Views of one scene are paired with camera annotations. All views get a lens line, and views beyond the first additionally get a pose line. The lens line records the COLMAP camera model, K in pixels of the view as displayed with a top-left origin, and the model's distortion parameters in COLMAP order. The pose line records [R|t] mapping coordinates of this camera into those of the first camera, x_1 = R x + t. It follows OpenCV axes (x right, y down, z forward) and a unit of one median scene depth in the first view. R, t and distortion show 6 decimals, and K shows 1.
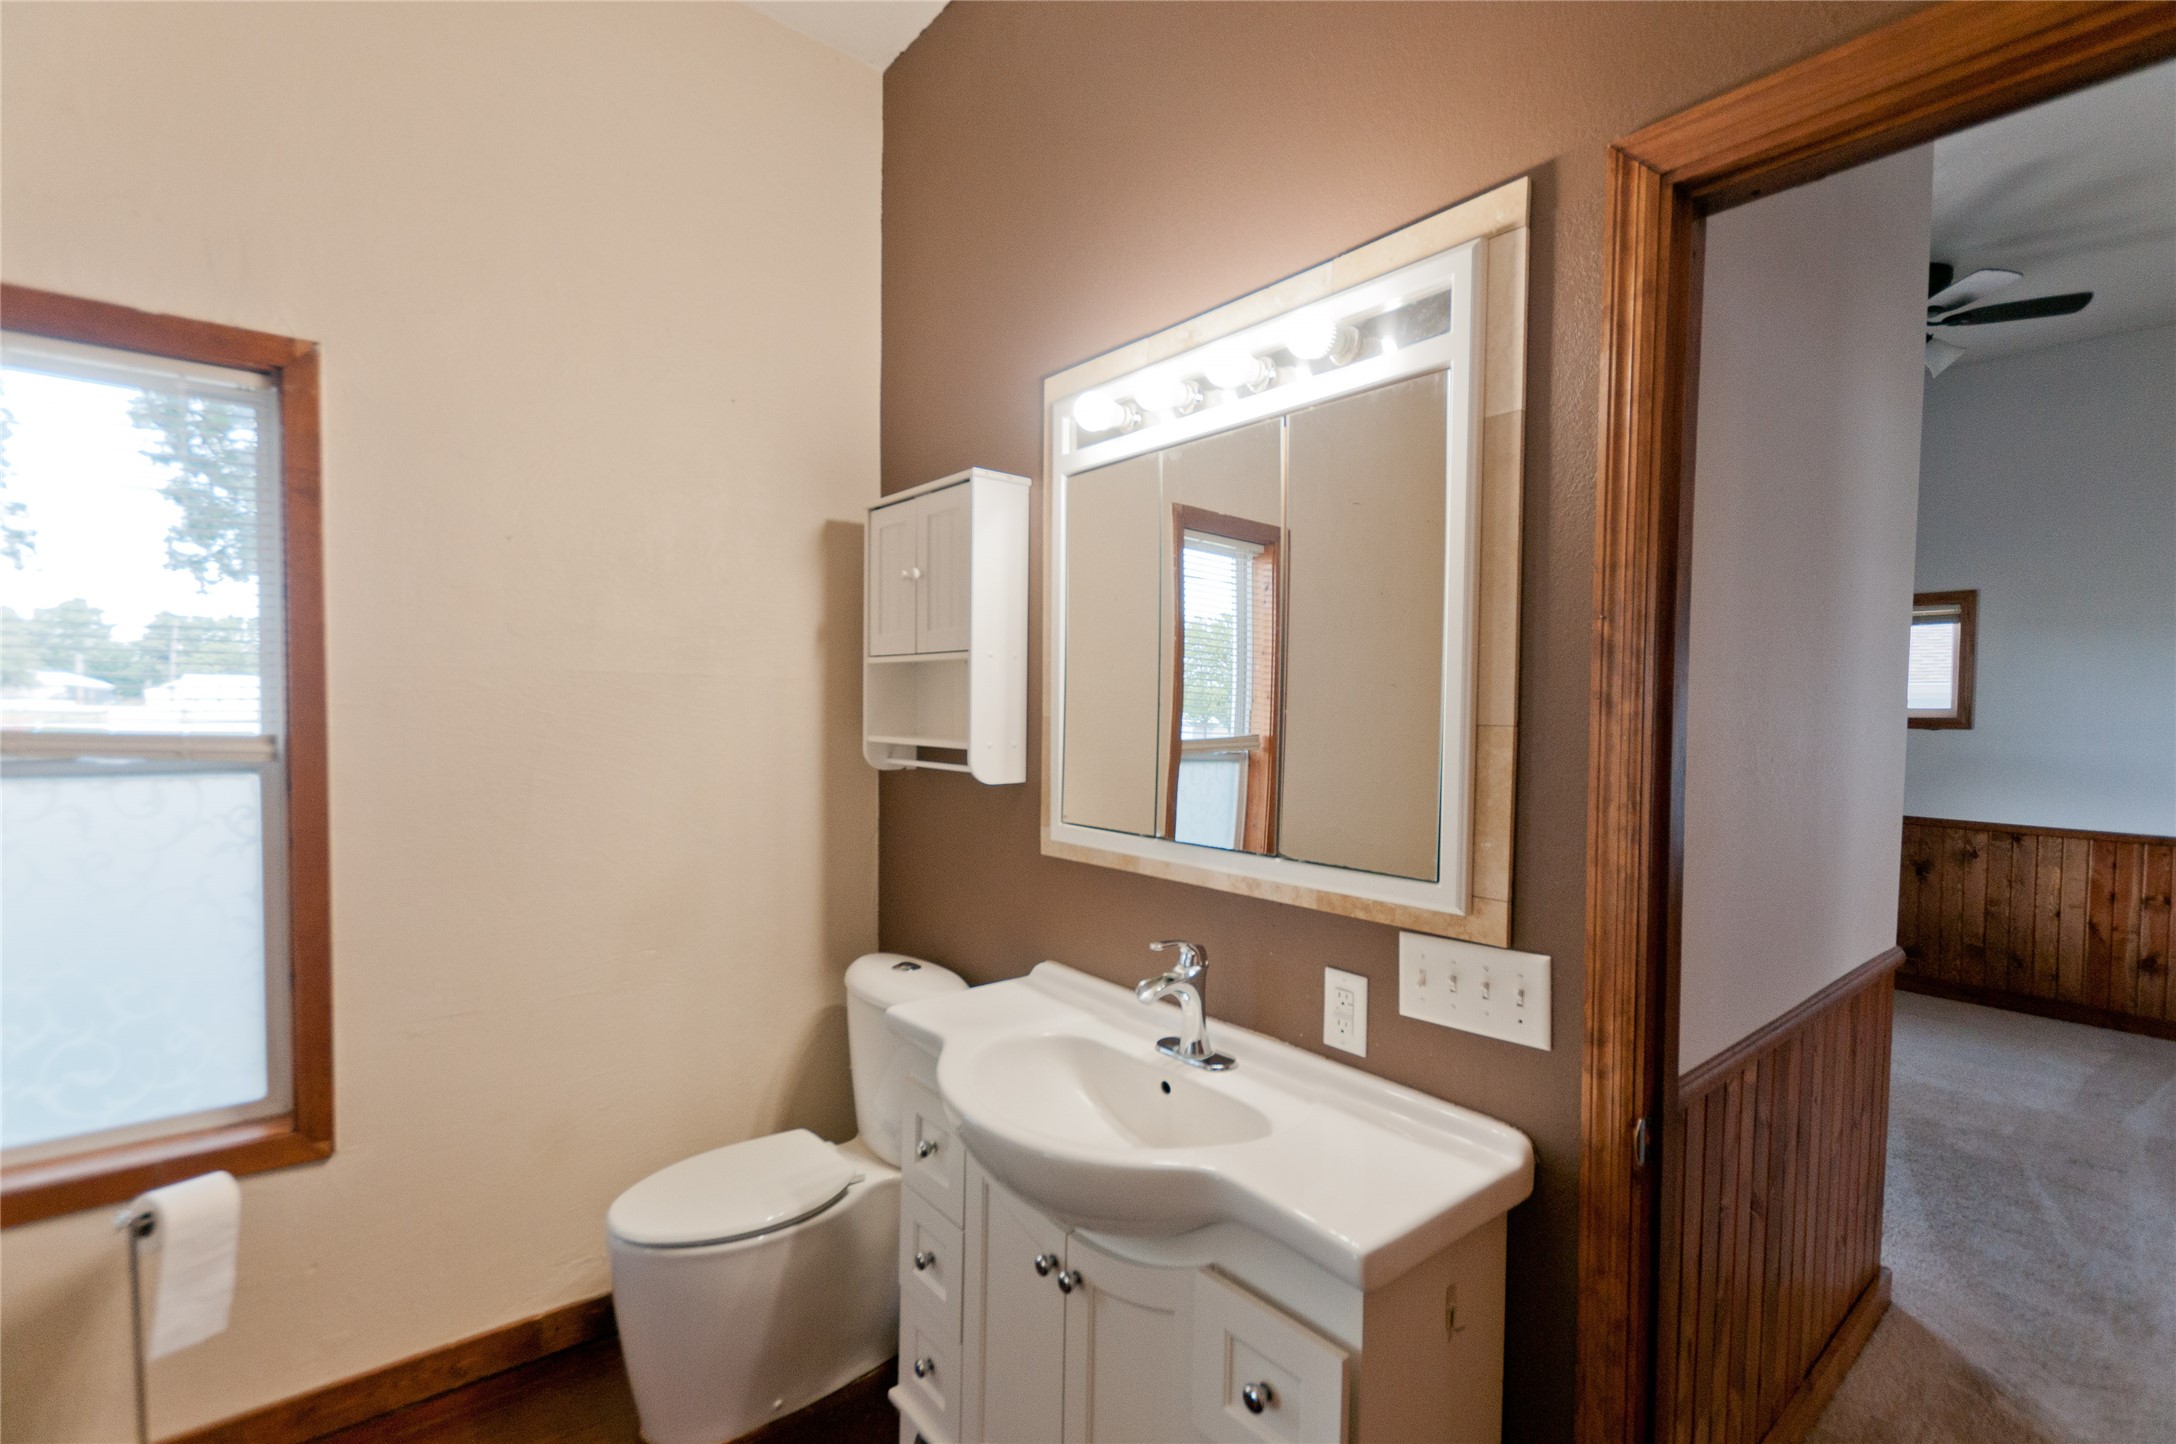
lens RADIAL K [[948.7, 0, 1092.6], [0, 948.7, 738.7], [0, 0, 1]] dist [0.008337, -0.004831]
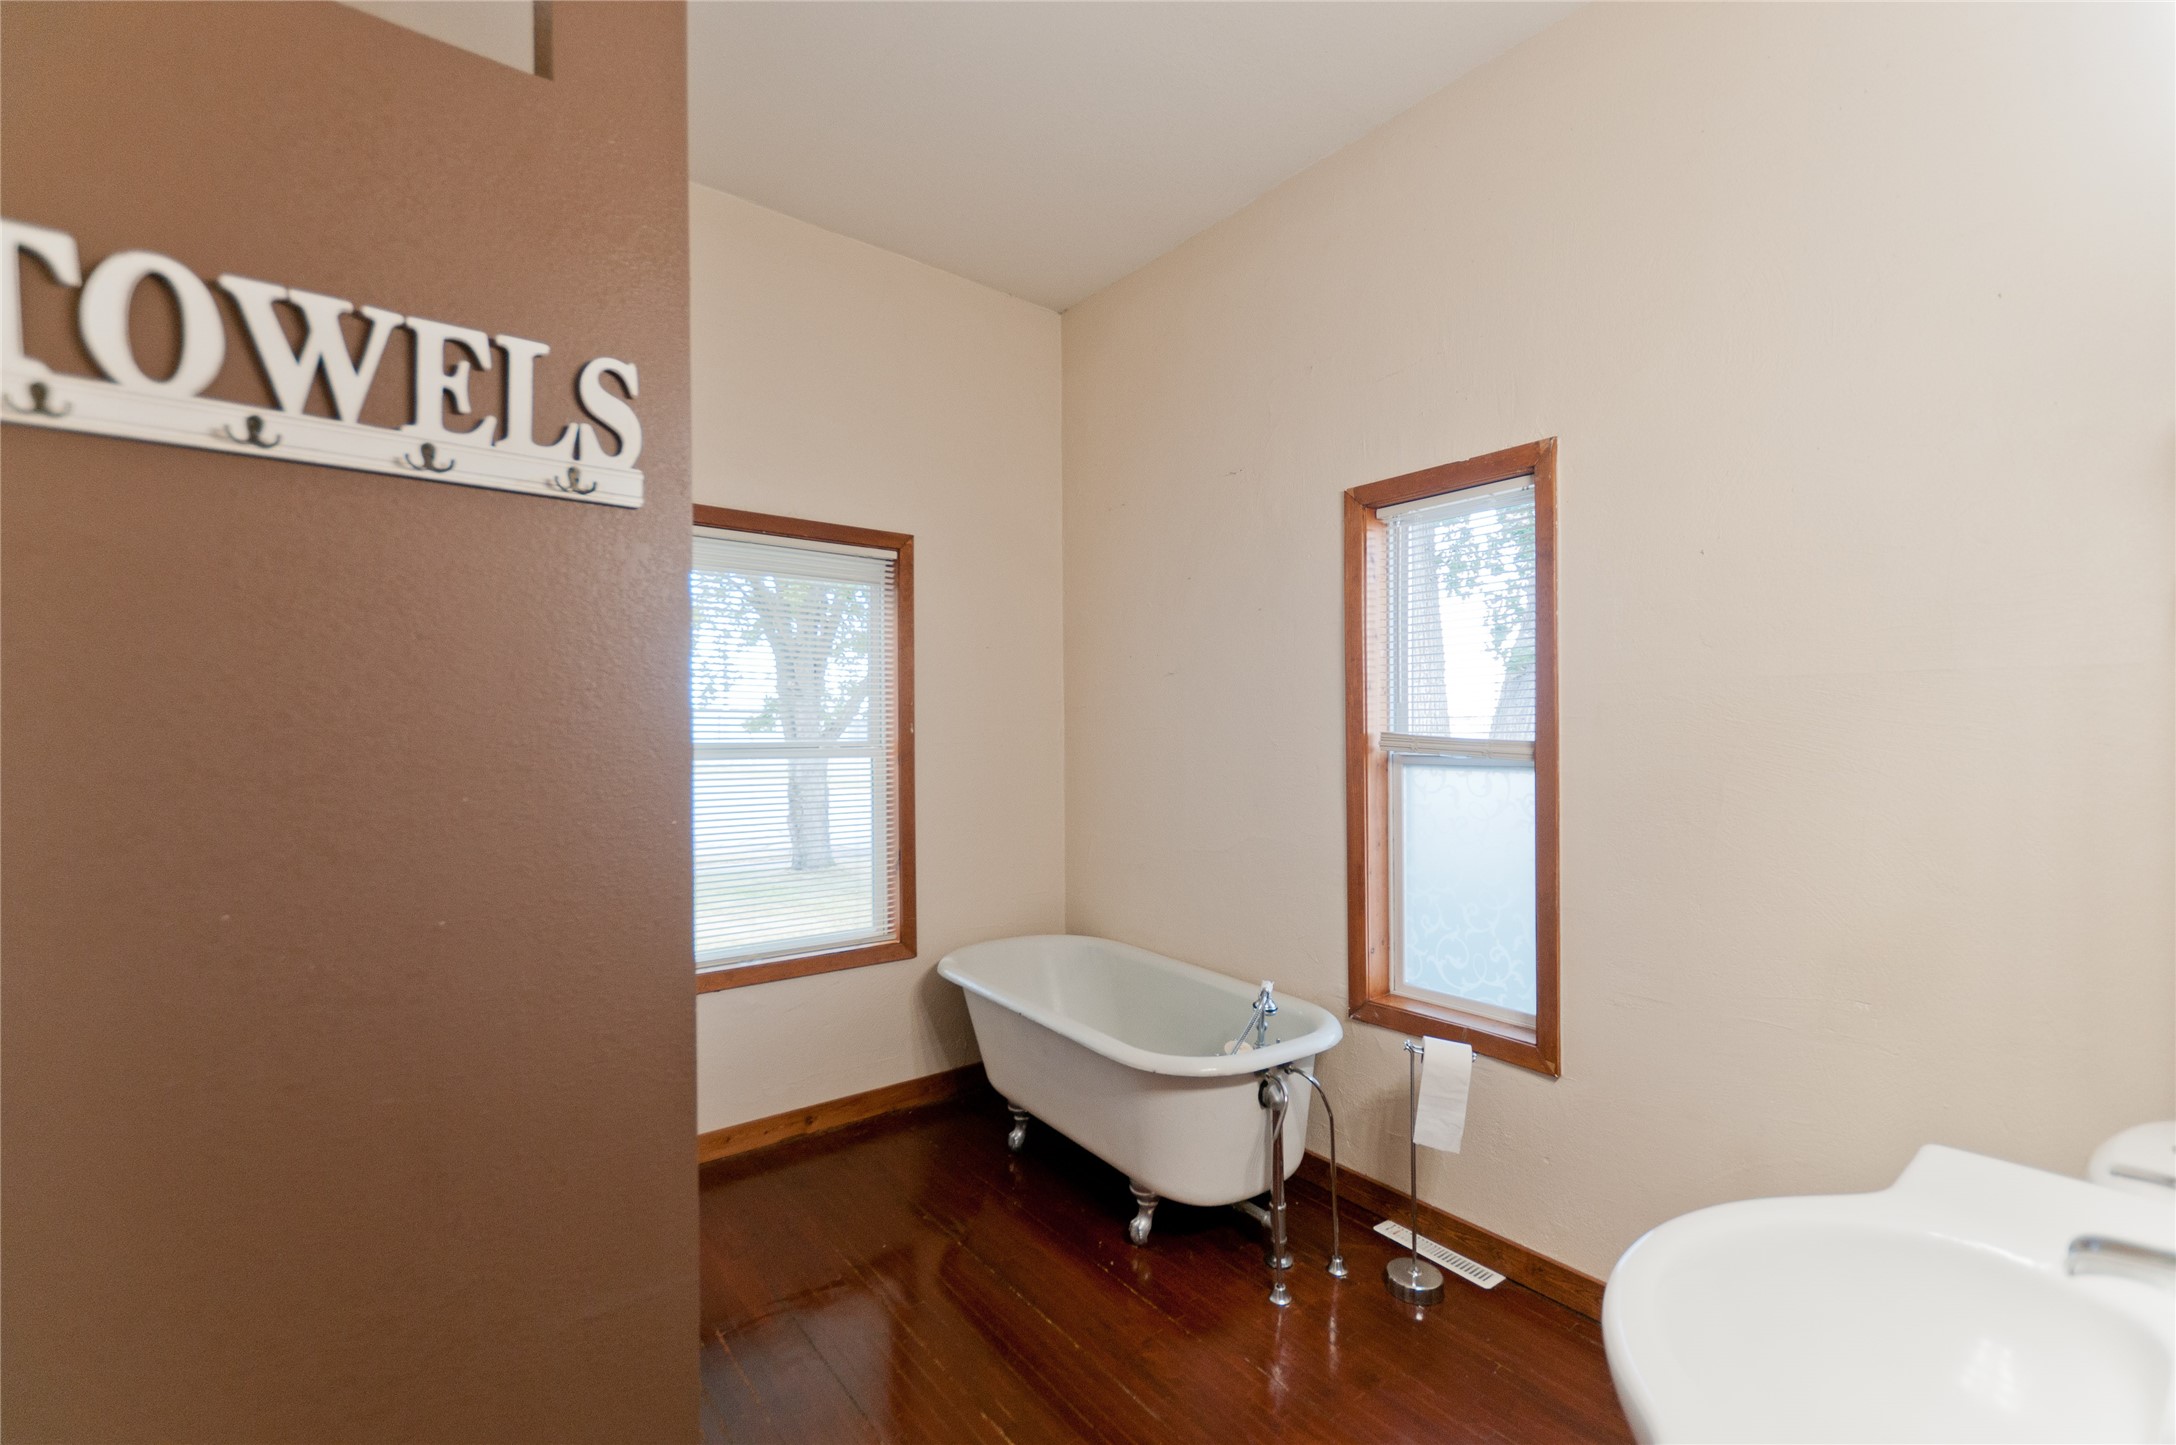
lens RADIAL K [[948.7, 0, 1068.3], [0, 948.7, 723.9], [0, 0, 1]] dist [0.008337, -0.004831]
pose [[-0.033923, -0.010657, -0.999368, 0.201243], [-0.022630, 0.999695, -0.009892, -0.000134], [0.999168, 0.022281, -0.034154, 0.161512]]
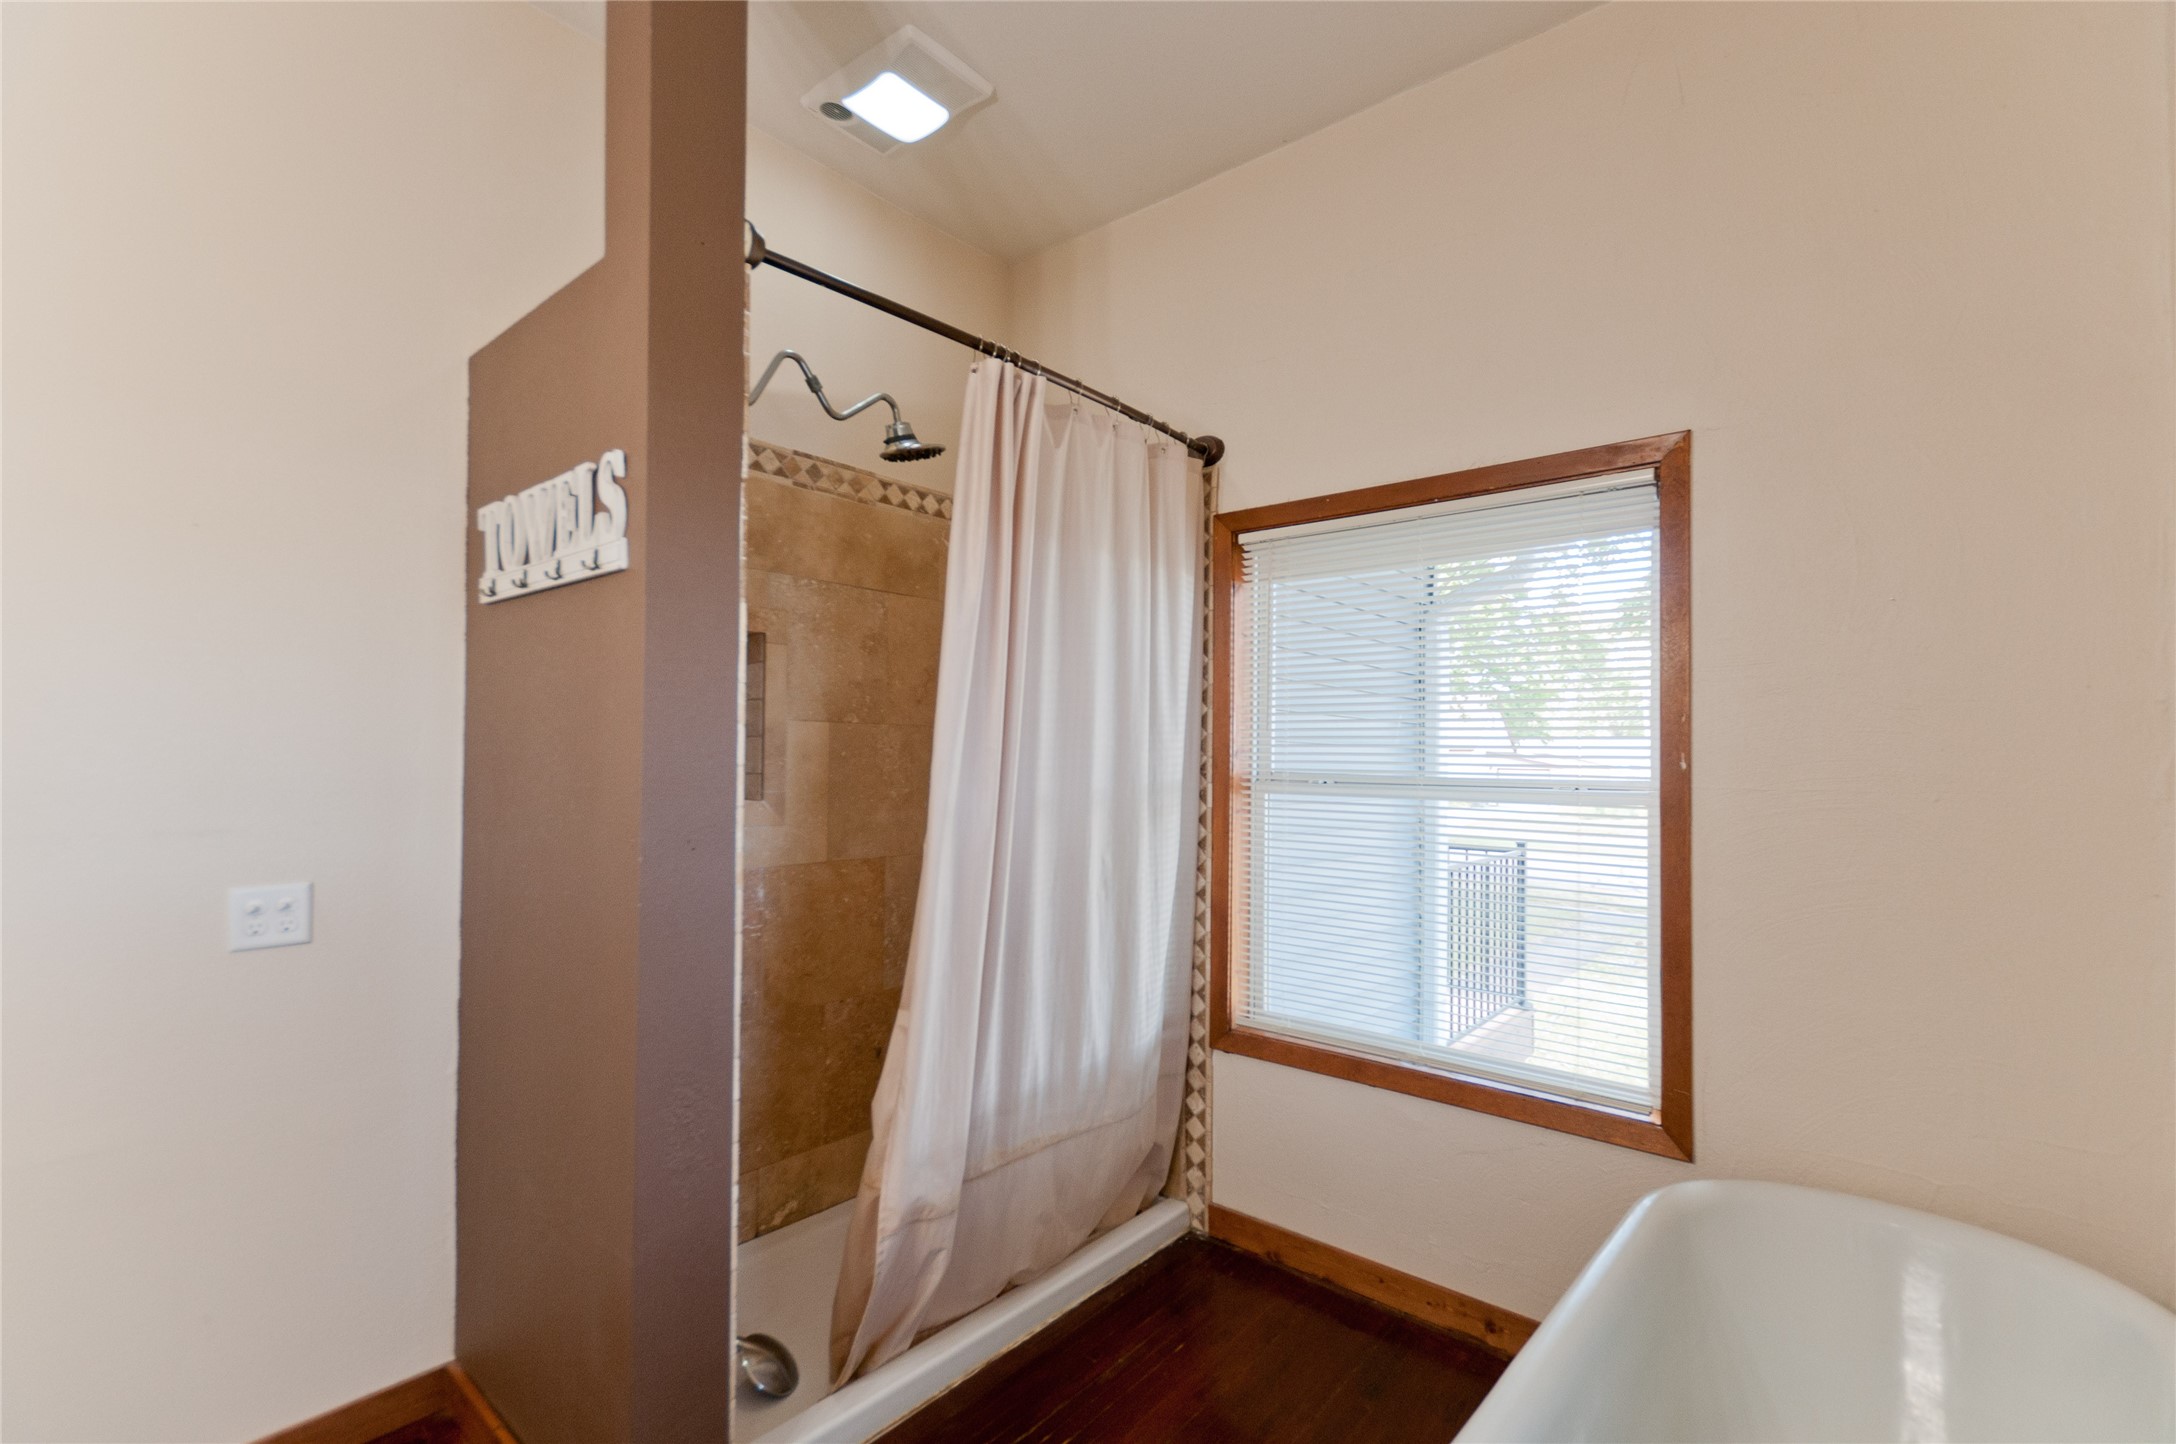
lens RADIAL K [[948.7, 0, 1086.7], [0, 948.7, 735.1], [0, 0, 1]] dist [0.008337, -0.004831]
pose [[-0.984015, -0.021929, -0.176728, -0.232682], [-0.022168, 0.999754, -0.000626, -0.007950], [0.176698, 0.003302, -0.984260, 0.413039]]
